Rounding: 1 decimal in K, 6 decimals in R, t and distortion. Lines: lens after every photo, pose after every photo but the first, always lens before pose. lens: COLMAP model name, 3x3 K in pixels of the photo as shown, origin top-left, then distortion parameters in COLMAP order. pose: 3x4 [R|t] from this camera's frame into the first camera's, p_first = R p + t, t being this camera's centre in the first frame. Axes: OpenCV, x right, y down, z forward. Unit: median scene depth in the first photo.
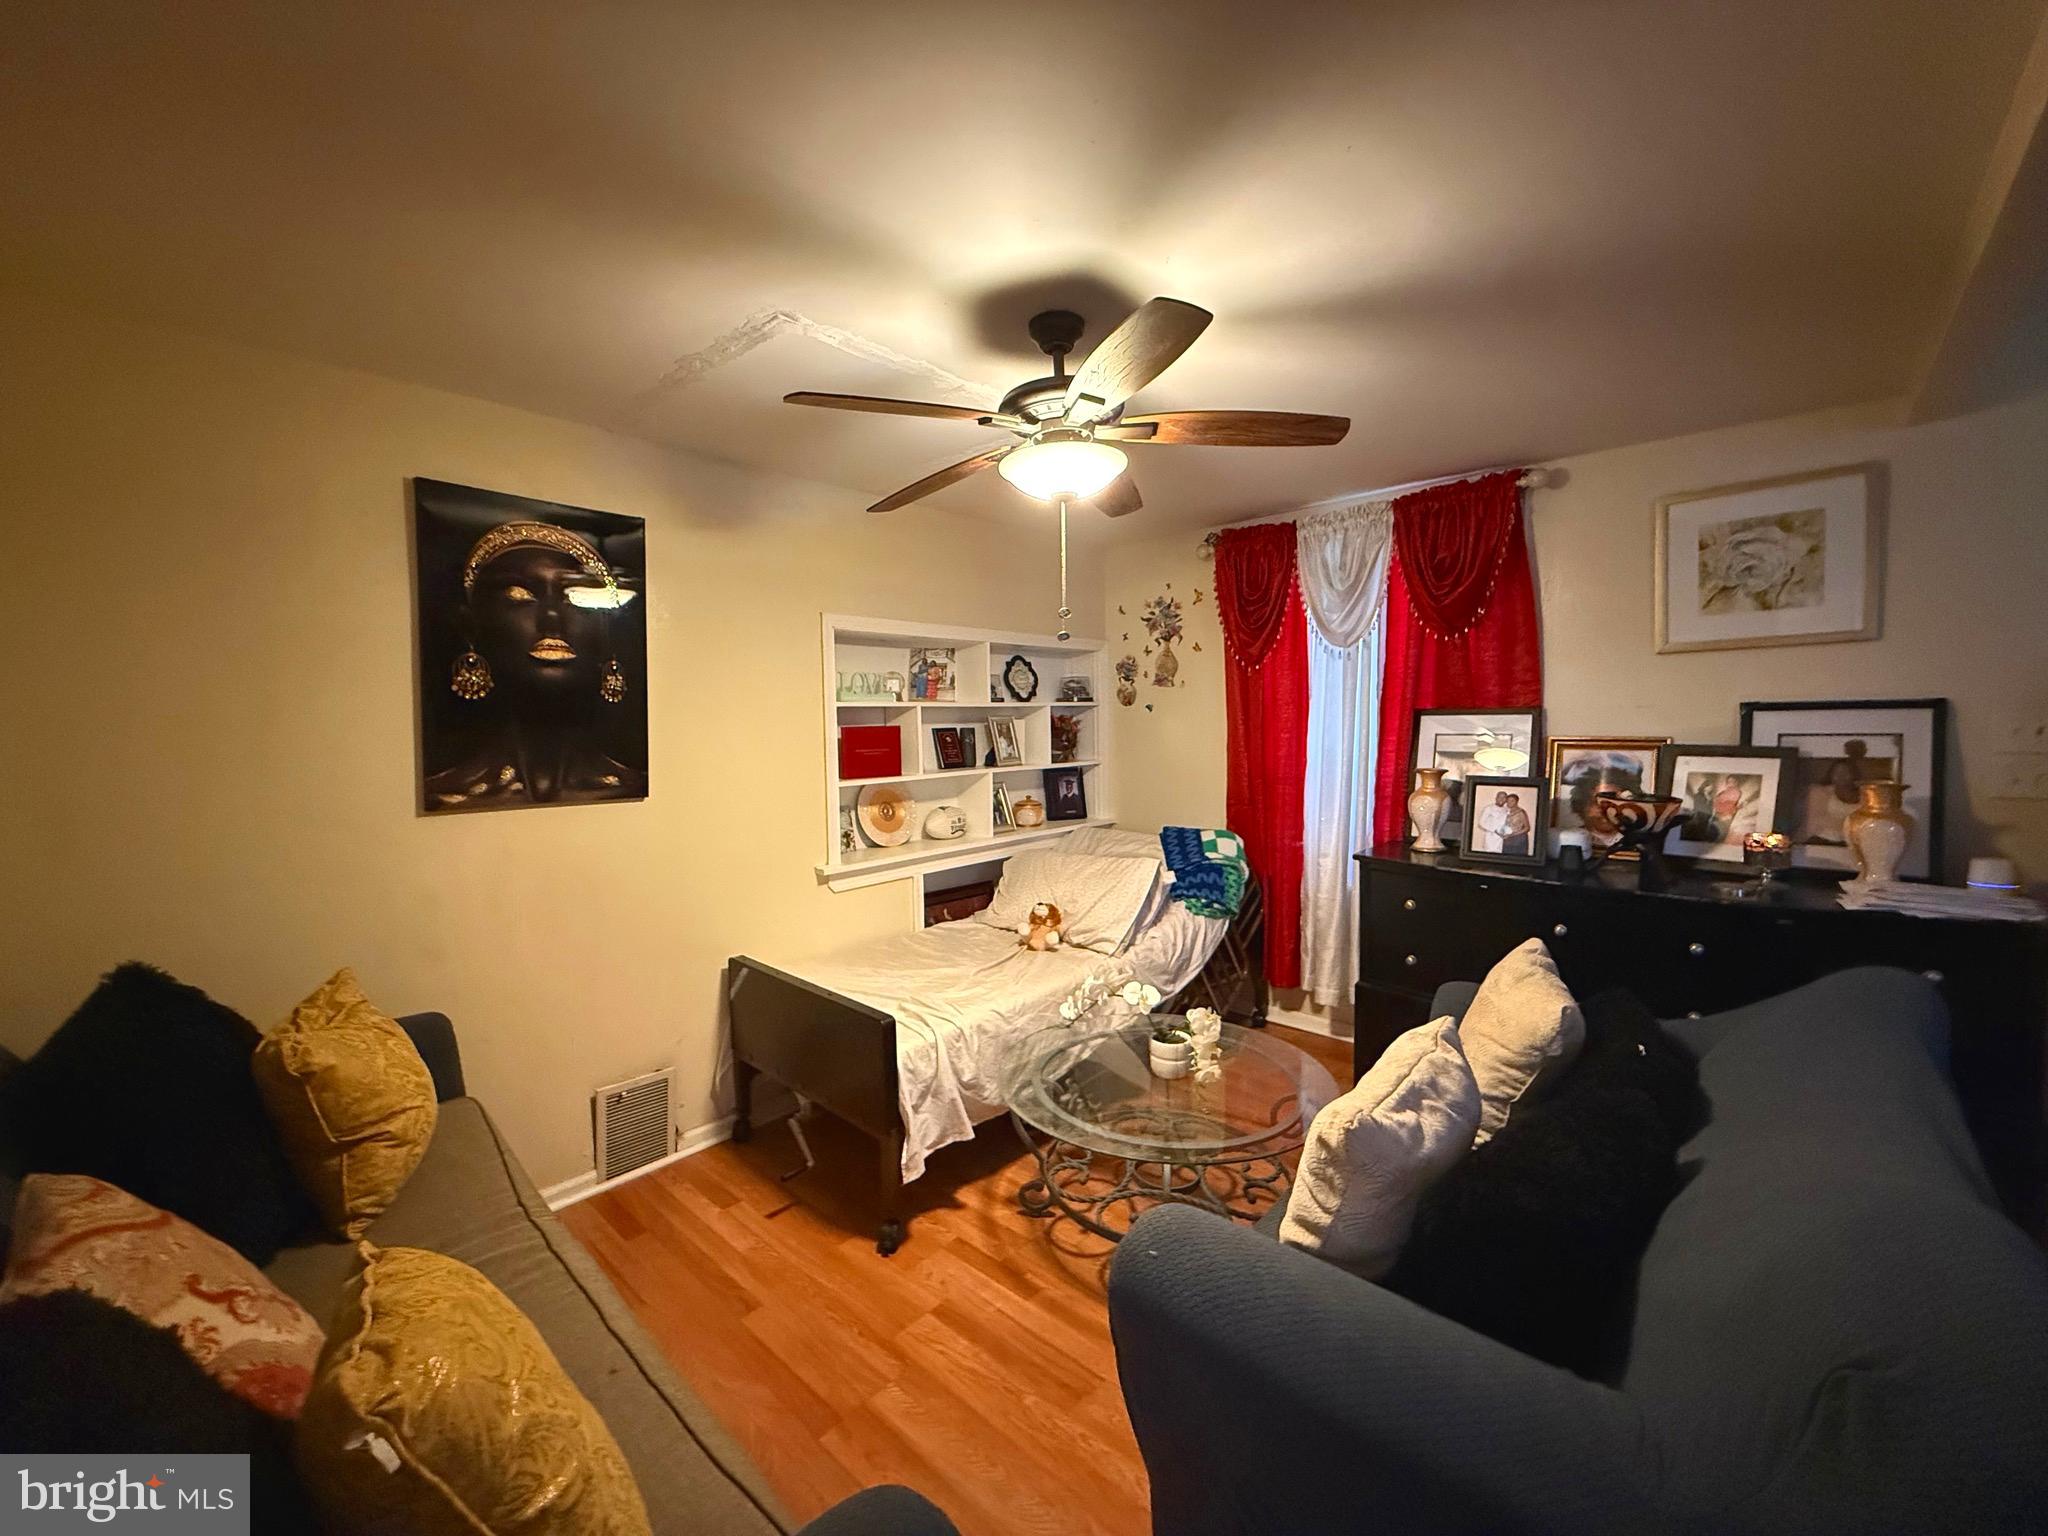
lens RADIAL K [[816.7, 0, 1019.7], [0, 816.7, 765.8], [0, 0, 1]] dist [-0.000561, 0.000341]
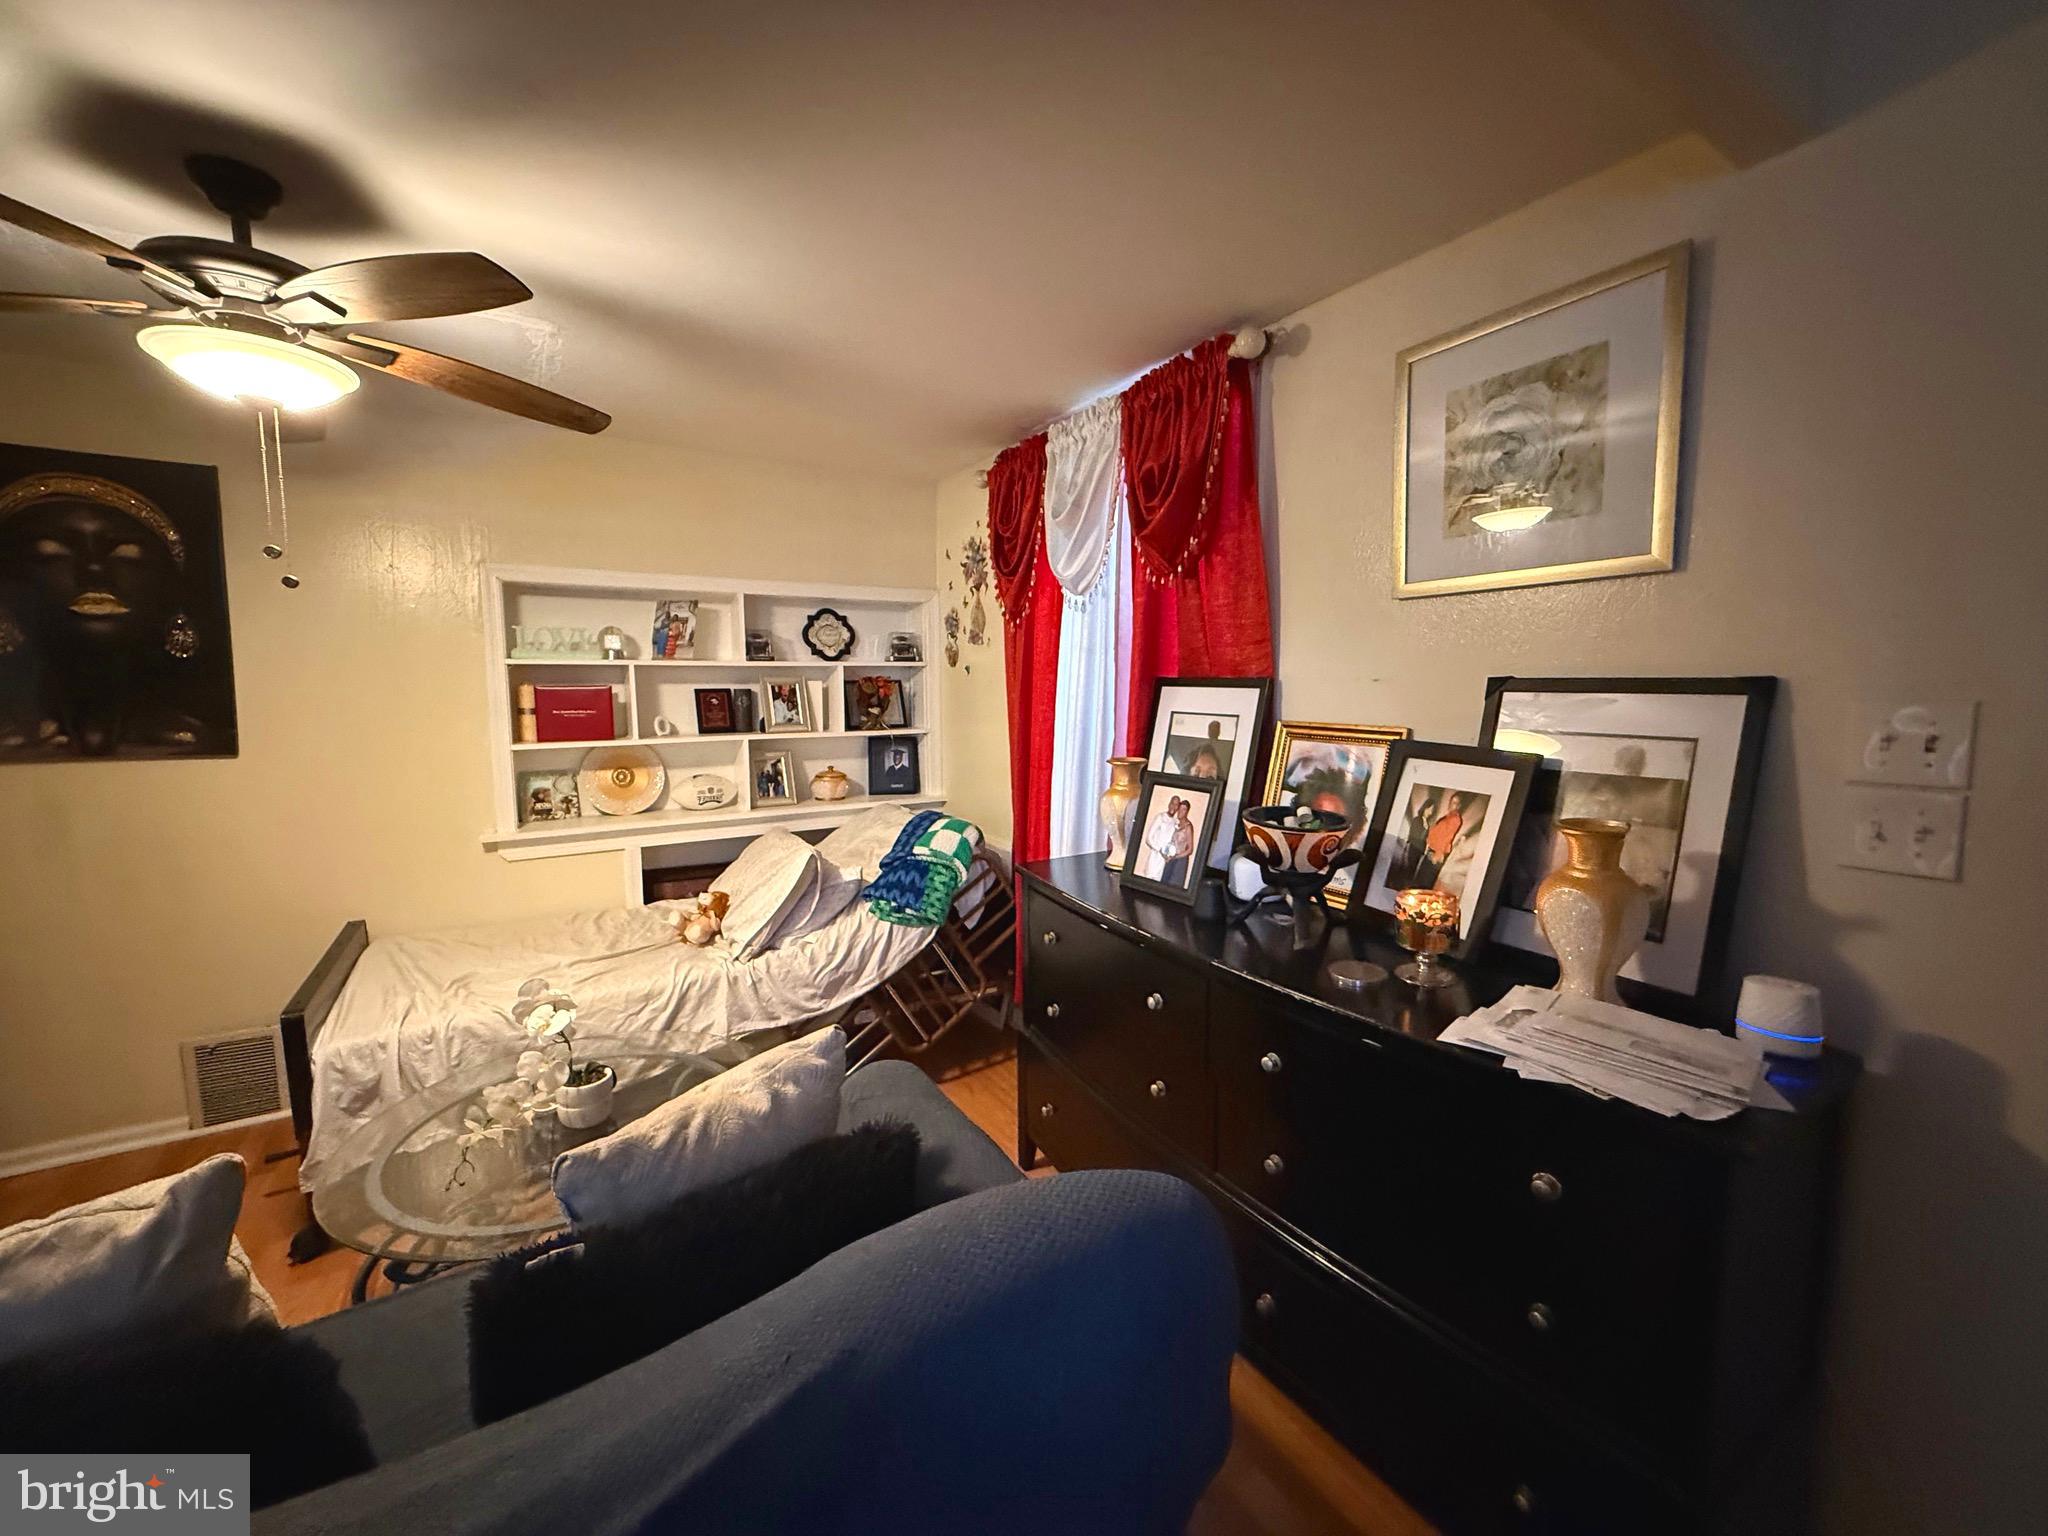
lens RADIAL K [[816.7, 0, 1019.4], [0, 816.7, 765.5], [0, 0, 1]] dist [-0.000561, 0.000341]
pose [[0.962727, 0.045942, -0.266544, 0.610731], [-0.031806, 0.997861, 0.057113, -0.029641], [0.268598, -0.046506, 0.962129, 0.260245]]
